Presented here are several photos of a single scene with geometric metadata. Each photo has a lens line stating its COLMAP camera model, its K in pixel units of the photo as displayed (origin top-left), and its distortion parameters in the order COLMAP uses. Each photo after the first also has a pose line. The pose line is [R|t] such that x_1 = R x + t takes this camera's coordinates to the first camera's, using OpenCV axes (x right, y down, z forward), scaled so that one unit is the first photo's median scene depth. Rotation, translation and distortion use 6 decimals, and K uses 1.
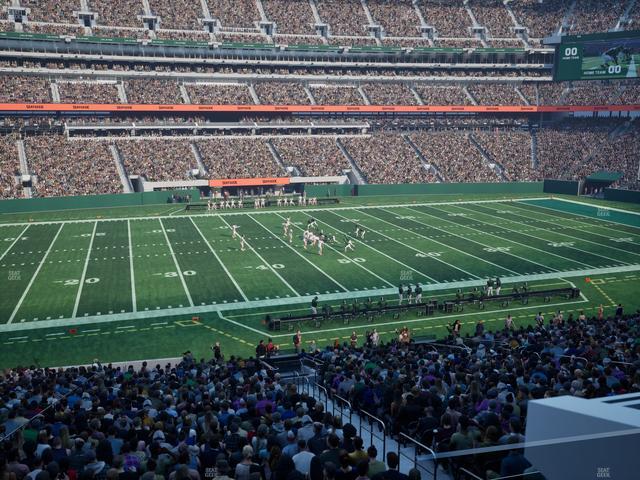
lens RADIAL K [[602.0, 0, 320.4], [0, 602.0, 238.2], [0, 0, 1]] dist [-0.000812, 0.000000]
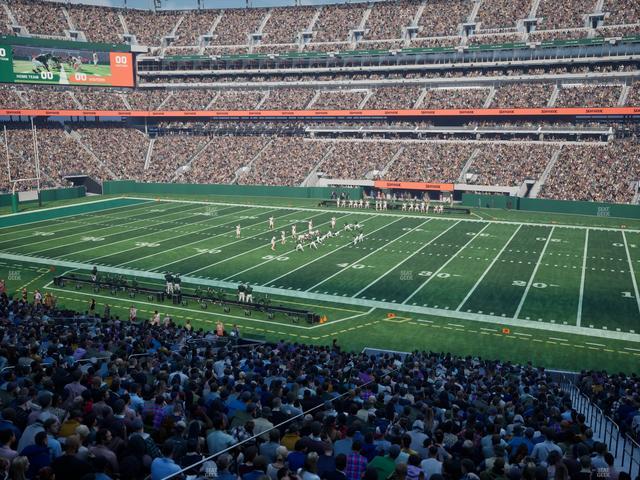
lens RADIAL K [[602.0, 0, 318.8], [0, 602.0, 238.2], [0, 0, 1]] dist [-0.000812, 0.000000]
pose [[0.735953, 0.127180, -0.664980, 0.366373], [-0.132327, 0.990275, 0.042943, -0.023643], [0.663975, 0.056391, 0.745626, 0.123419]]
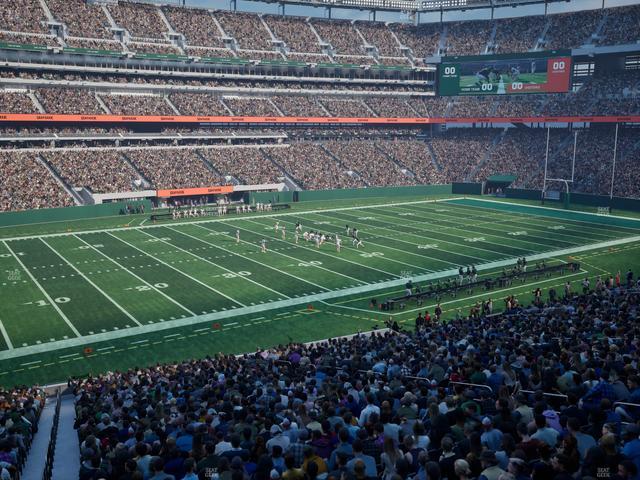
lens RADIAL K [[602.0, 0, 321.0], [0, 602.0, 237.3], [0, 0, 1]] dist [-0.000812, 0.000000]
pose [[0.962192, -0.048373, 0.268044, -0.156360], [0.053360, 0.998511, -0.011348, 0.005707], [-0.267096, 0.025222, 0.963340, -0.027846]]
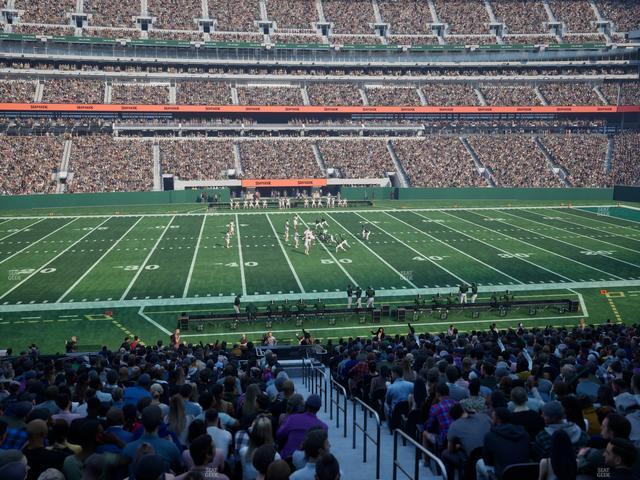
lens RADIAL K [[602.0, 0, 319.9], [0, 602.0, 237.8], [0, 0, 1]] dist [-0.000812, 0.000000]
pose [[0.986590, 0.028179, -0.160767, 0.078288], [-0.031901, 0.999278, -0.020618, 0.009982], [0.160070, 0.025471, 0.986777, 0.052992]]
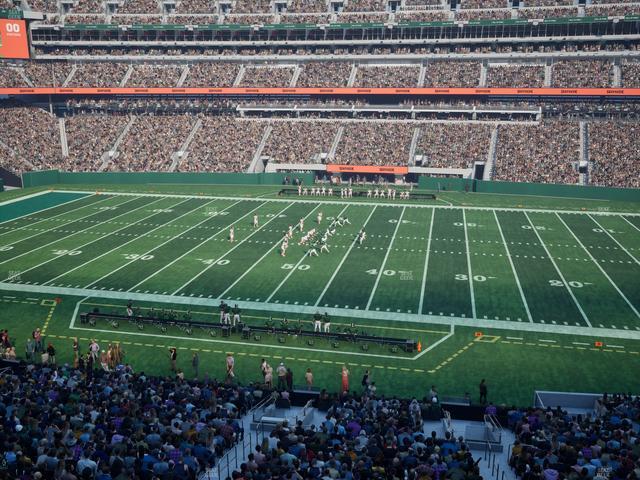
lens RADIAL K [[602.0, 0, 319.8], [0, 602.0, 238.4], [0, 0, 1]] dist [-0.000812, 0.000000]
pose [[0.866359, 0.124102, -0.483757, 0.256688], [-0.097618, 0.992030, 0.079669, -0.042123], [0.489788, -0.021799, 0.871569, 0.072779]]
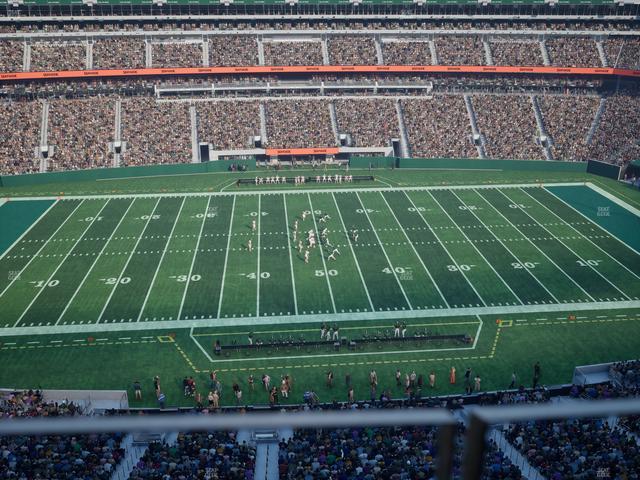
lens RADIAL K [[602.0, 0, 320.2], [0, 602.0, 239.4], [0, 0, 1]] dist [-0.000812, 0.000000]
pose [[0.974528, 0.084425, -0.207770, 0.133888], [-0.043860, 0.980295, 0.192609, -0.123387], [0.219937, -0.178590, 0.959027, -0.082163]]
